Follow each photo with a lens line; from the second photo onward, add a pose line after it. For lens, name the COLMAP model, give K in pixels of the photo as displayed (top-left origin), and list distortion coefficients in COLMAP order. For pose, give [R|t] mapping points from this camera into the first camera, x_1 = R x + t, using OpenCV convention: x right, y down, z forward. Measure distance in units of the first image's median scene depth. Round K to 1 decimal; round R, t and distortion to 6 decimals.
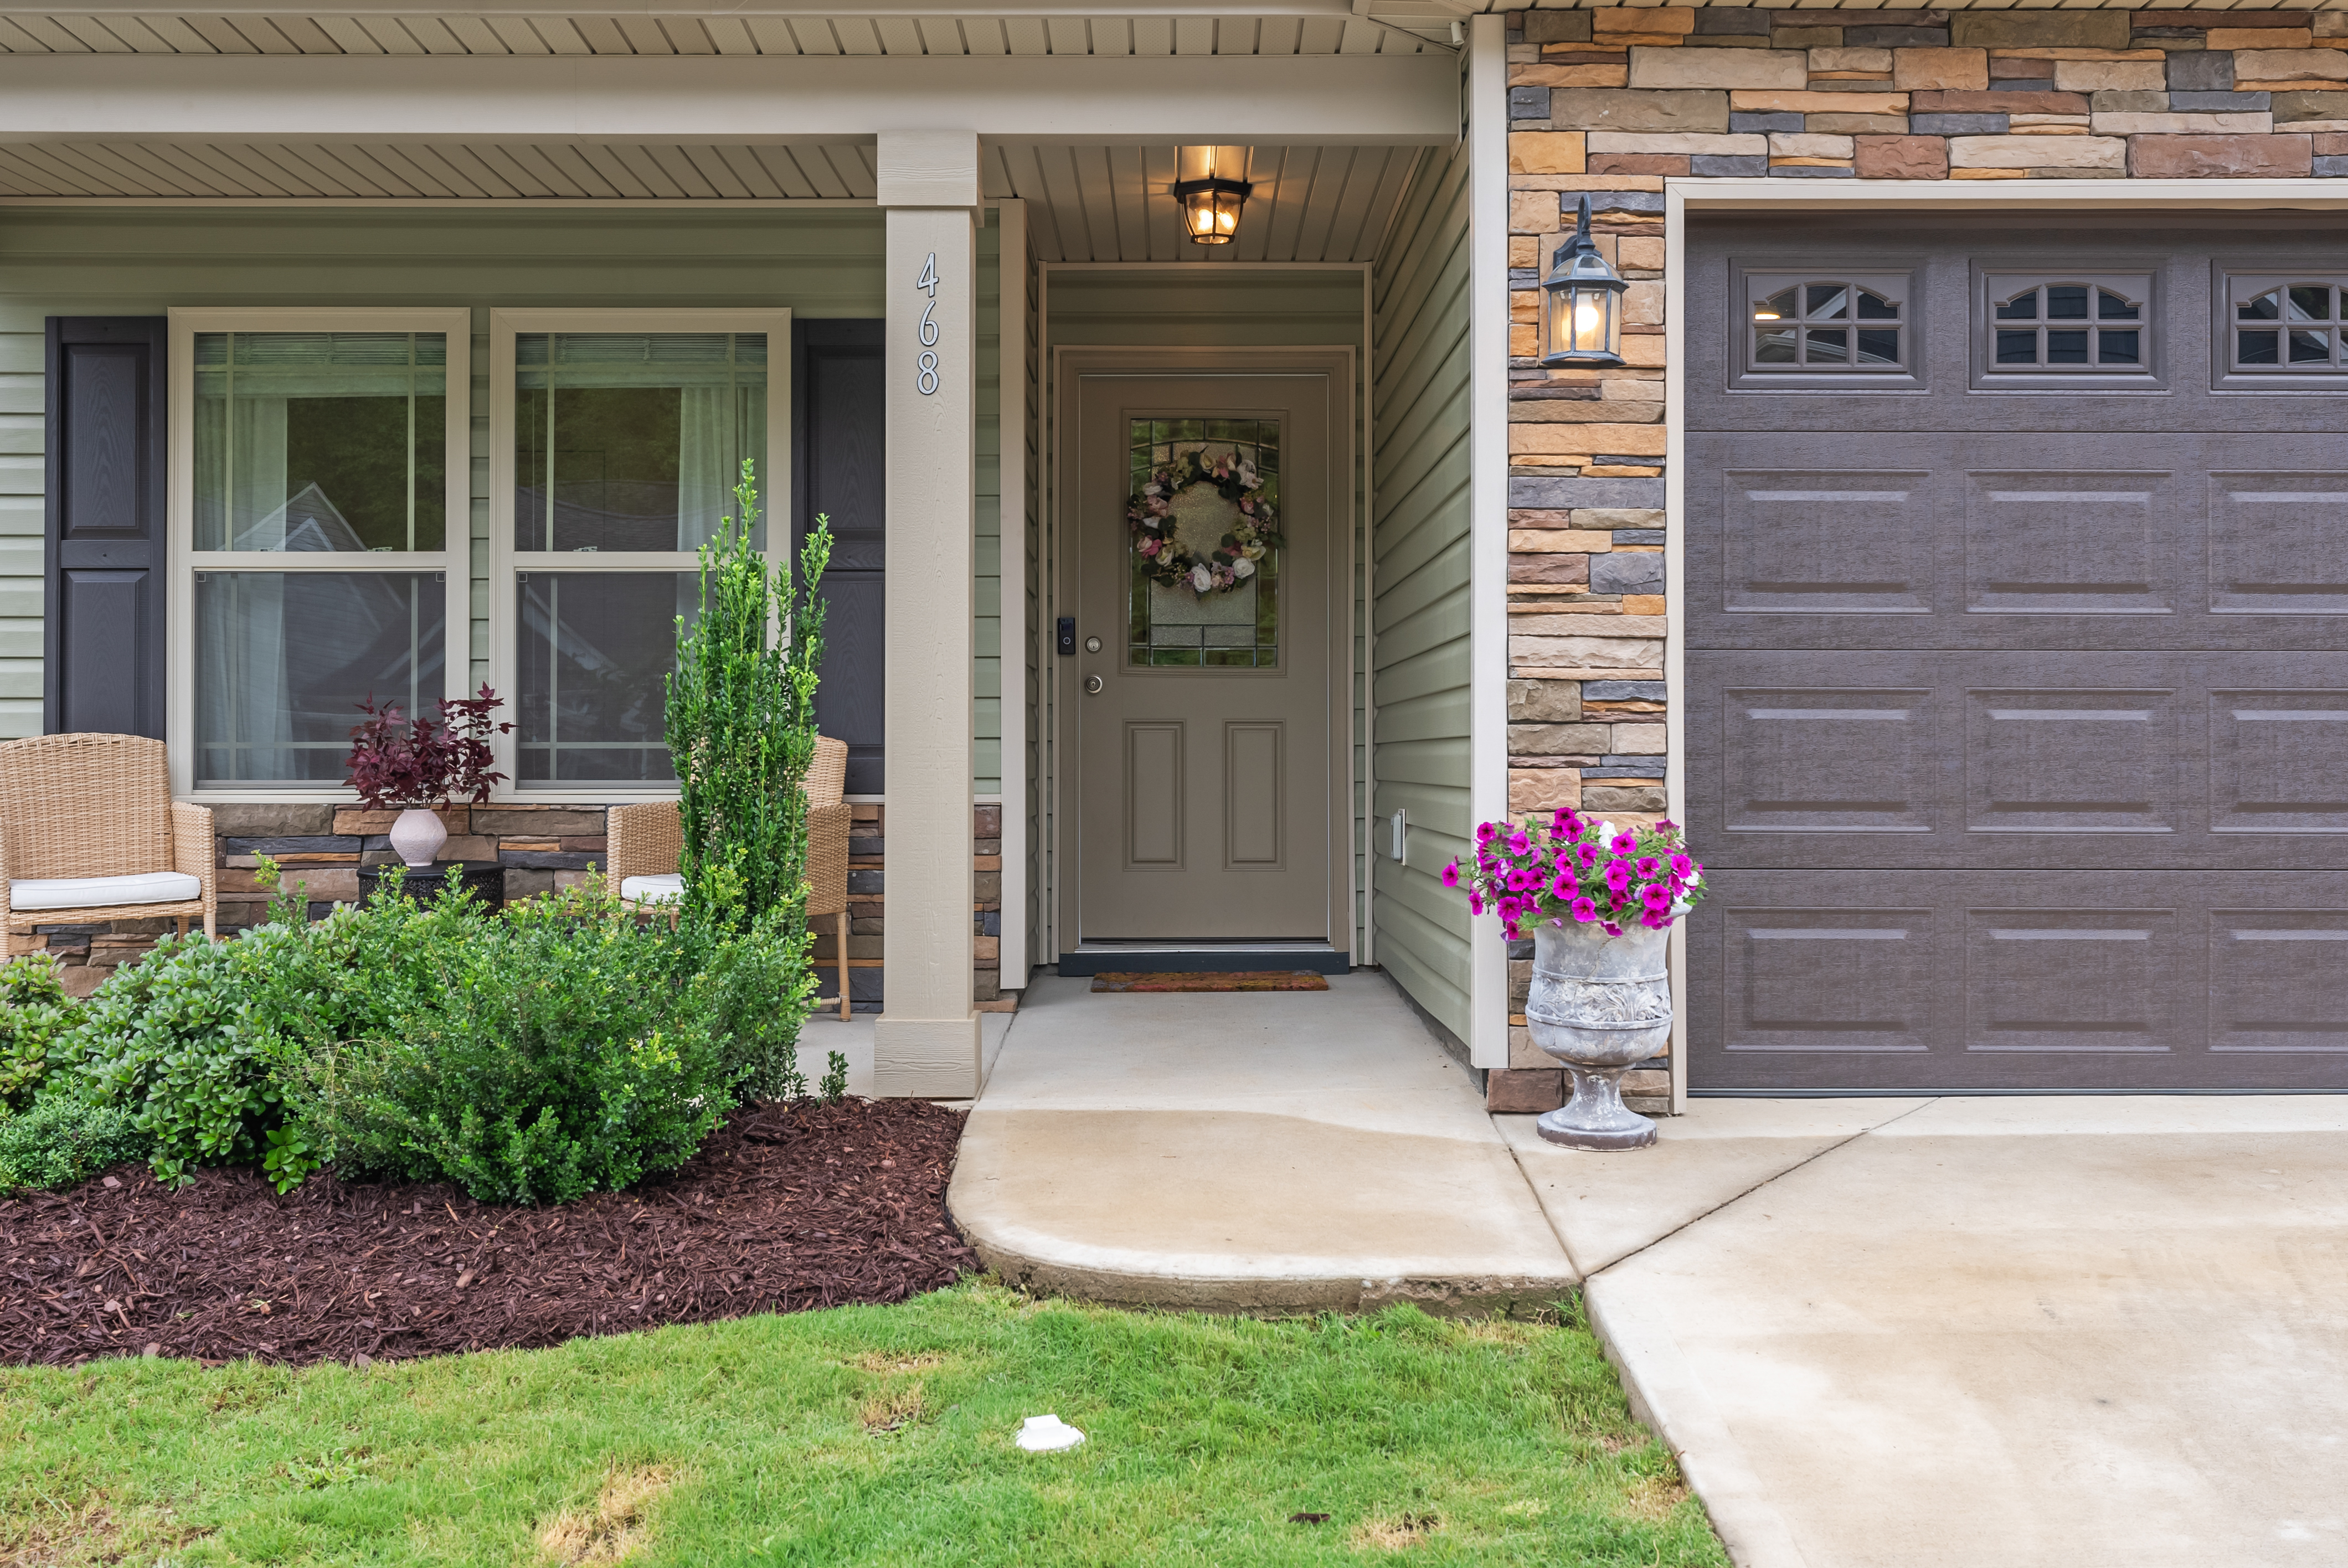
lens RADIAL K [[2361.3, 0, 1177.9], [0, 2361.3, 774.8], [0, 0, 1]] dist [0.004720, 0.000000]
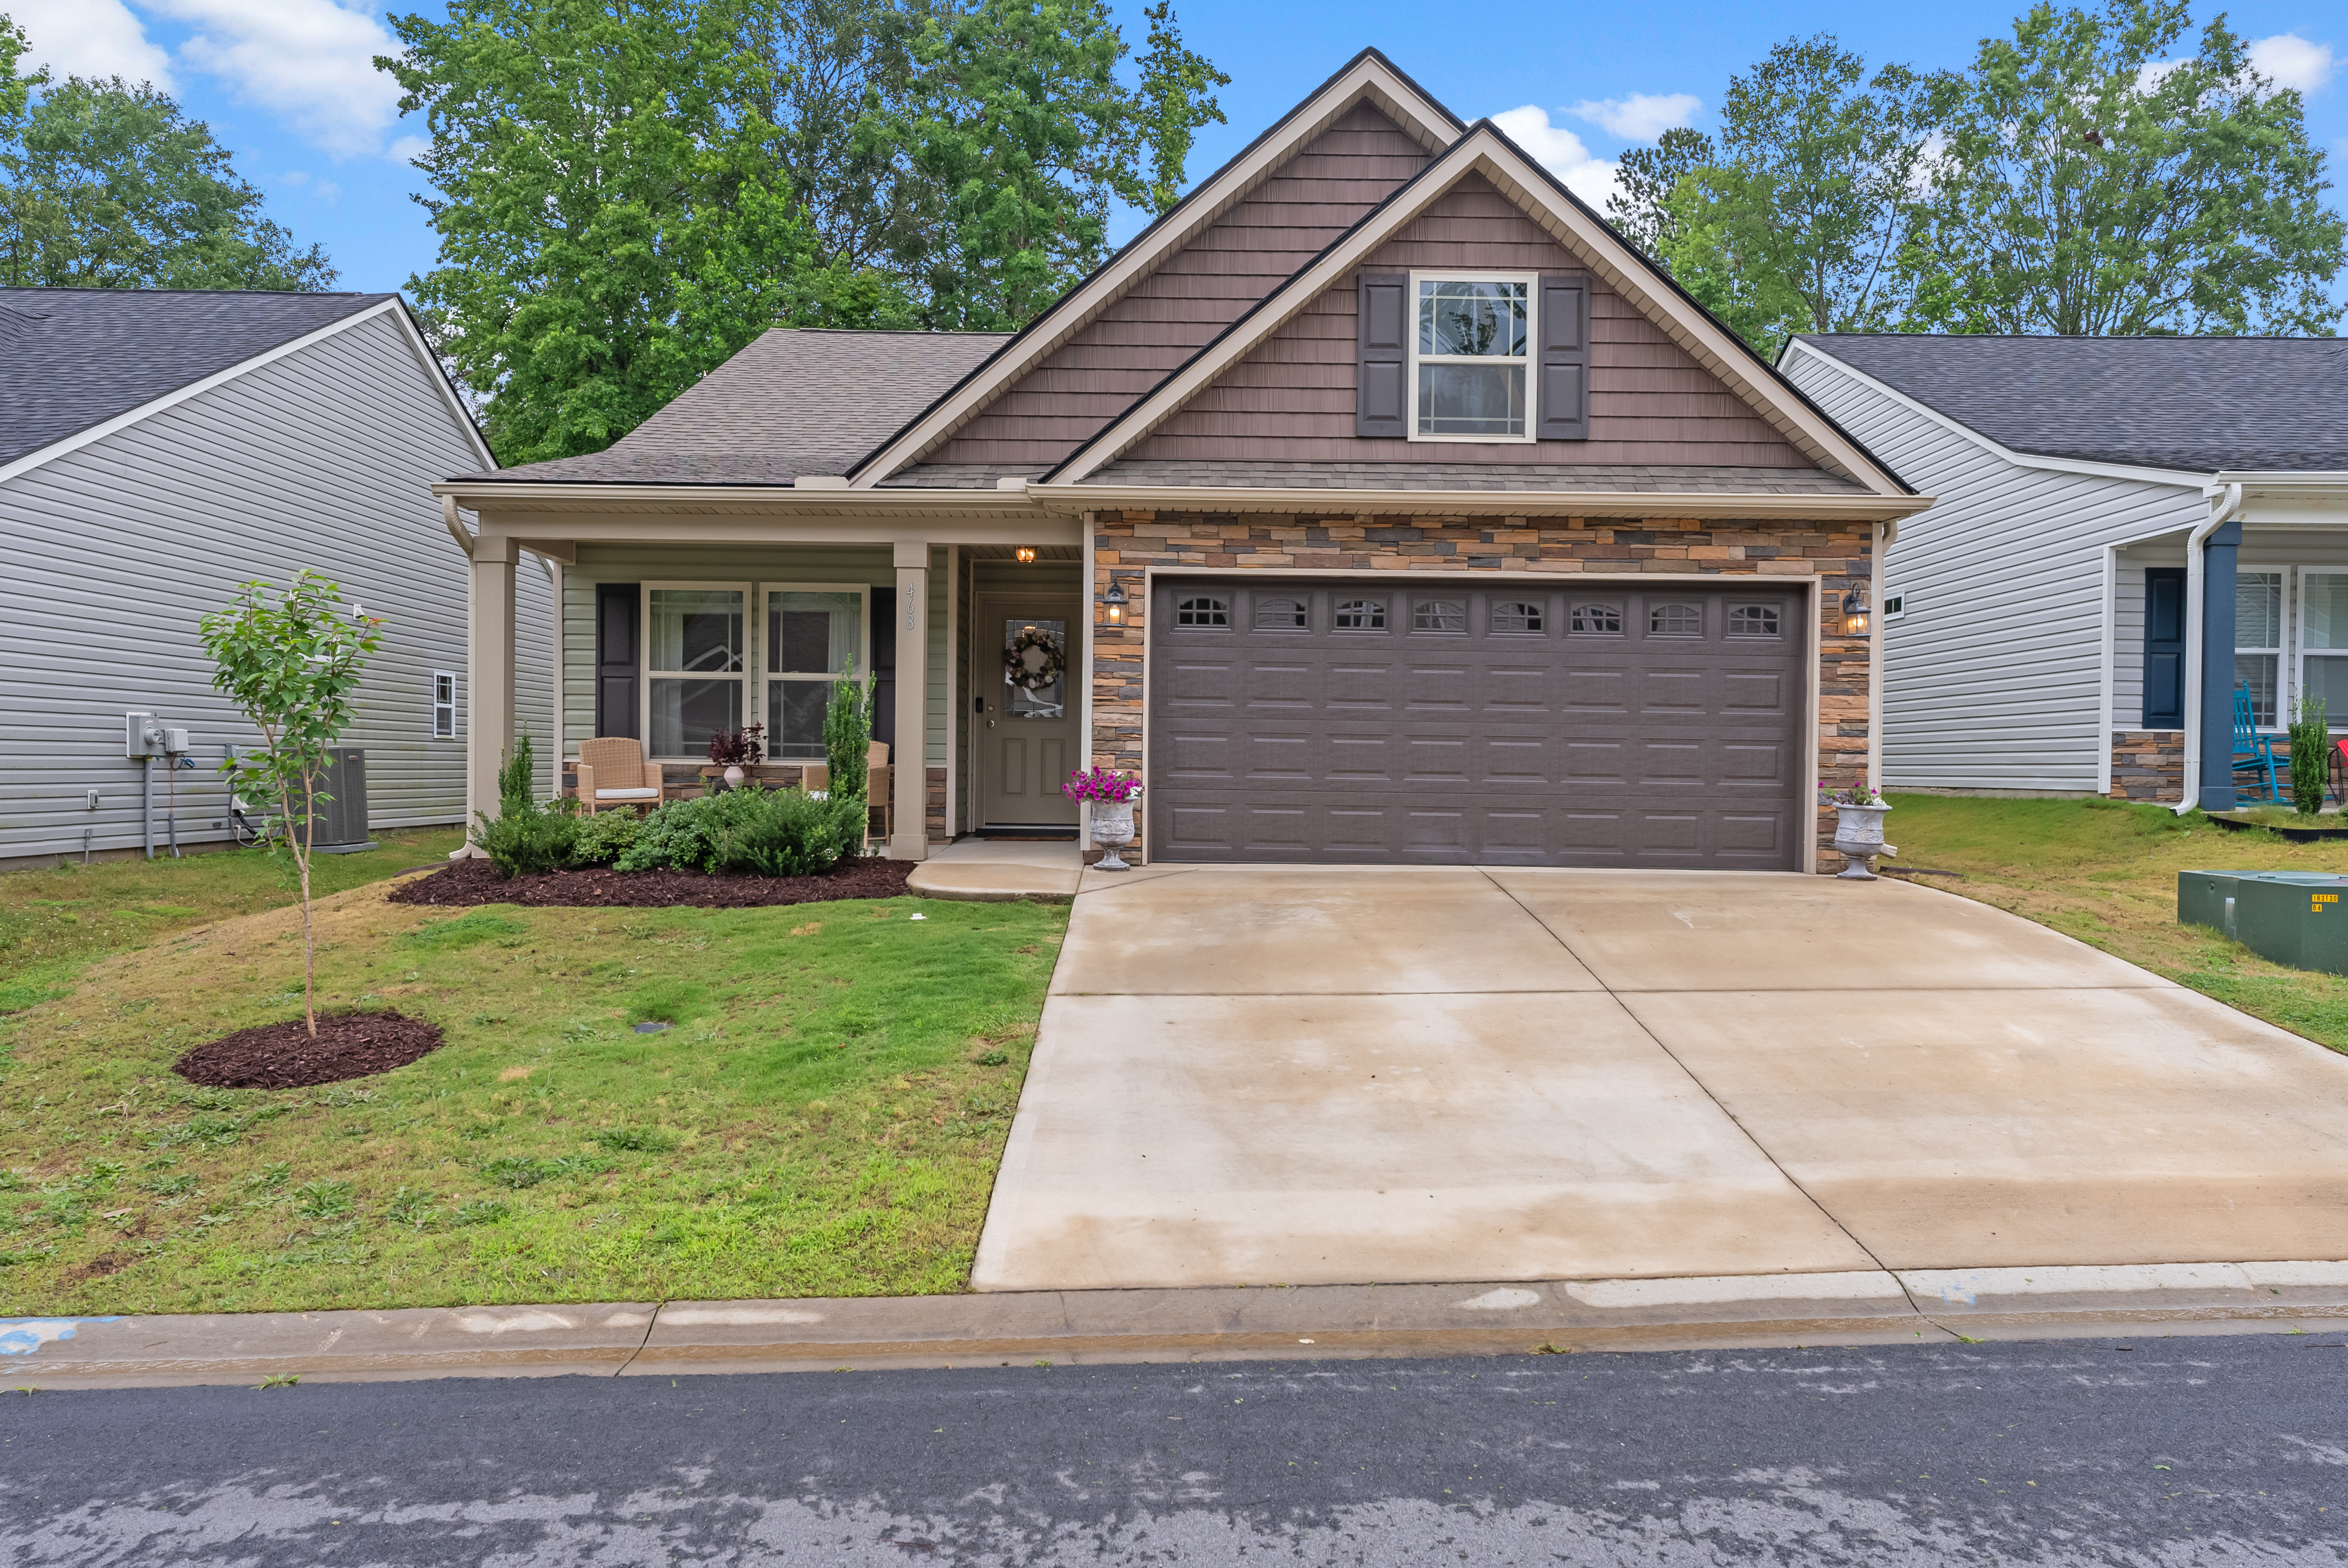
lens RADIAL K [[1629.3, 0, 1173.0], [0, 1629.3, 835.9], [0, 0, 1]] dist [-0.001757, -0.000376]
pose [[0.999899, 0.014142, -0.001295, 0.248153], [-0.014087, 0.999273, 0.035436, 0.026158], [0.001795, -0.035414, 0.999371, -1.146633]]
